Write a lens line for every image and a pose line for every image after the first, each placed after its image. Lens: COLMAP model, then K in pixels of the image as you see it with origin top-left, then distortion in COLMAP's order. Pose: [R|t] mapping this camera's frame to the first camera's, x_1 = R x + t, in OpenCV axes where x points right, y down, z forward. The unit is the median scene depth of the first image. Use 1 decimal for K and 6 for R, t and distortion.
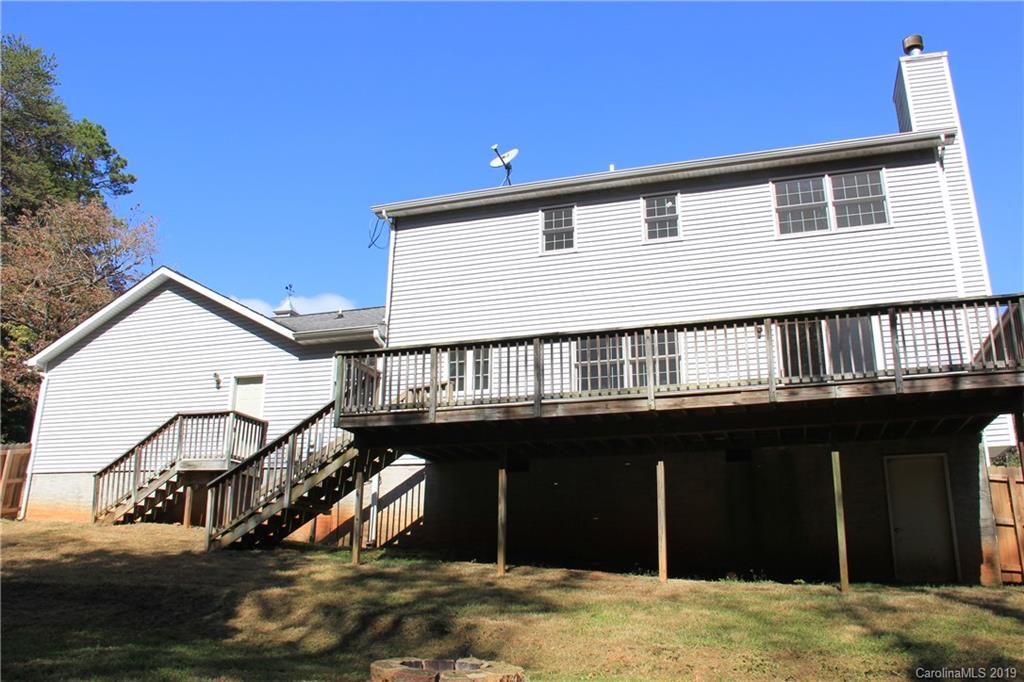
lens RADIAL K [[859.4, 0, 543.9], [0, 859.4, 338.7], [0, 0, 1]] dist [-0.136140, 0.093077]
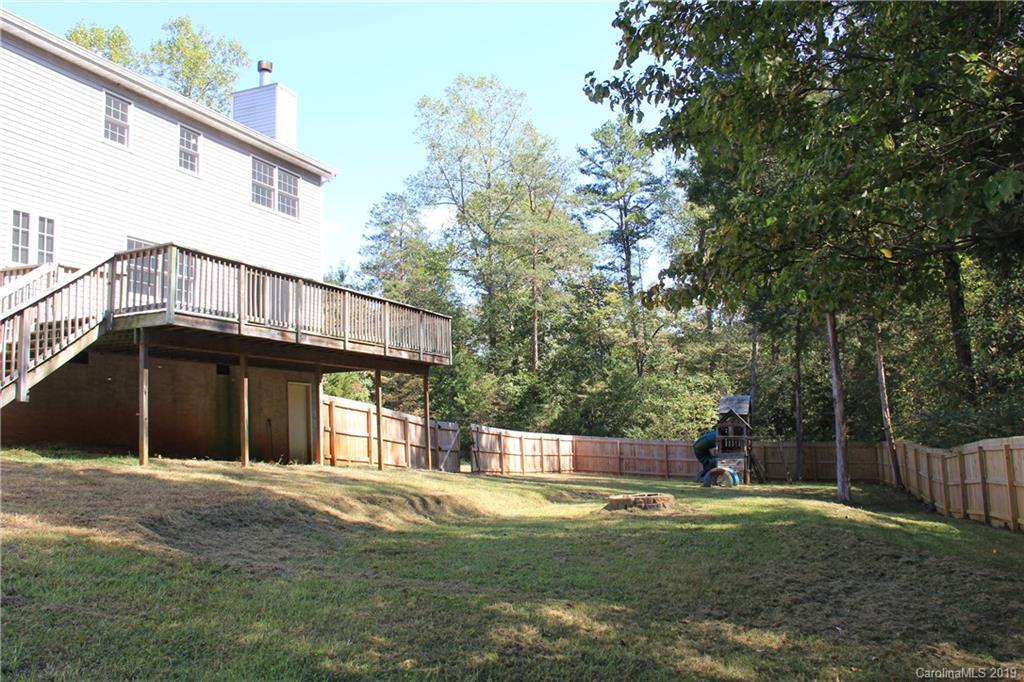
lens RADIAL K [[906.5, 0, 511.1], [0, 906.5, 323.0], [0, 0, 1]] dist [-0.054494, 0.002200]
pose [[0.063417, 0.119953, 0.990752, -0.934178], [-0.248158, 0.963465, -0.100765, 0.085608], [-0.966641, -0.239473, 0.090867, 0.417319]]
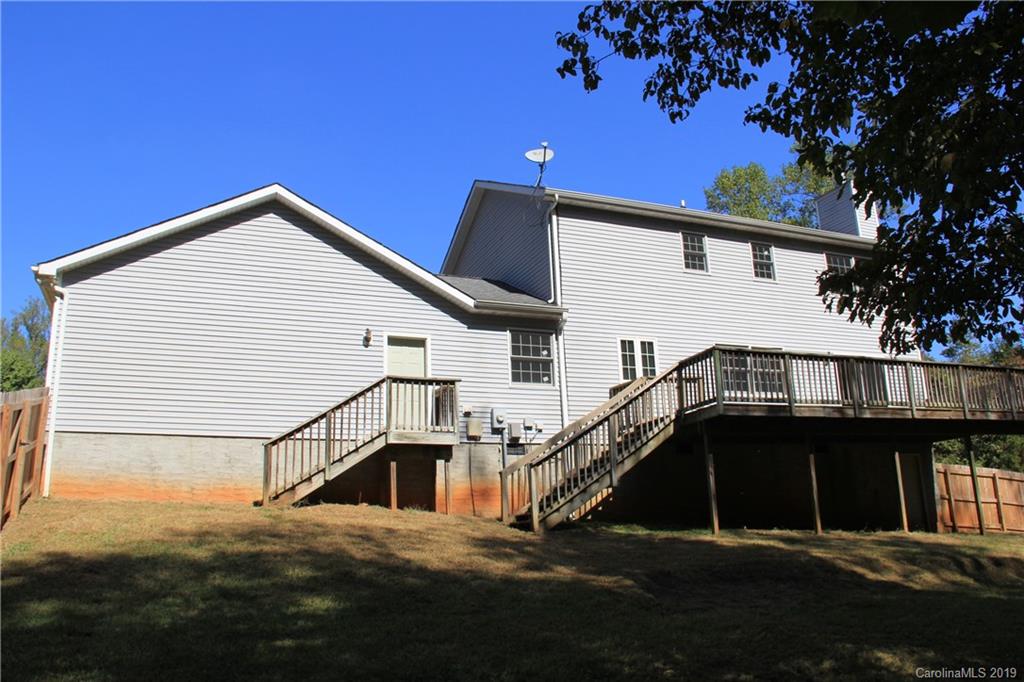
lens RADIAL K [[859.4, 0, 543.9], [0, 859.4, 338.7], [0, 0, 1]] dist [-0.136140, 0.093077]
pose [[0.731442, 0.125251, 0.670302, -0.915270], [-0.140954, 0.989528, -0.031089, 0.057329], [-0.667176, -0.071742, 0.741437, 0.250126]]
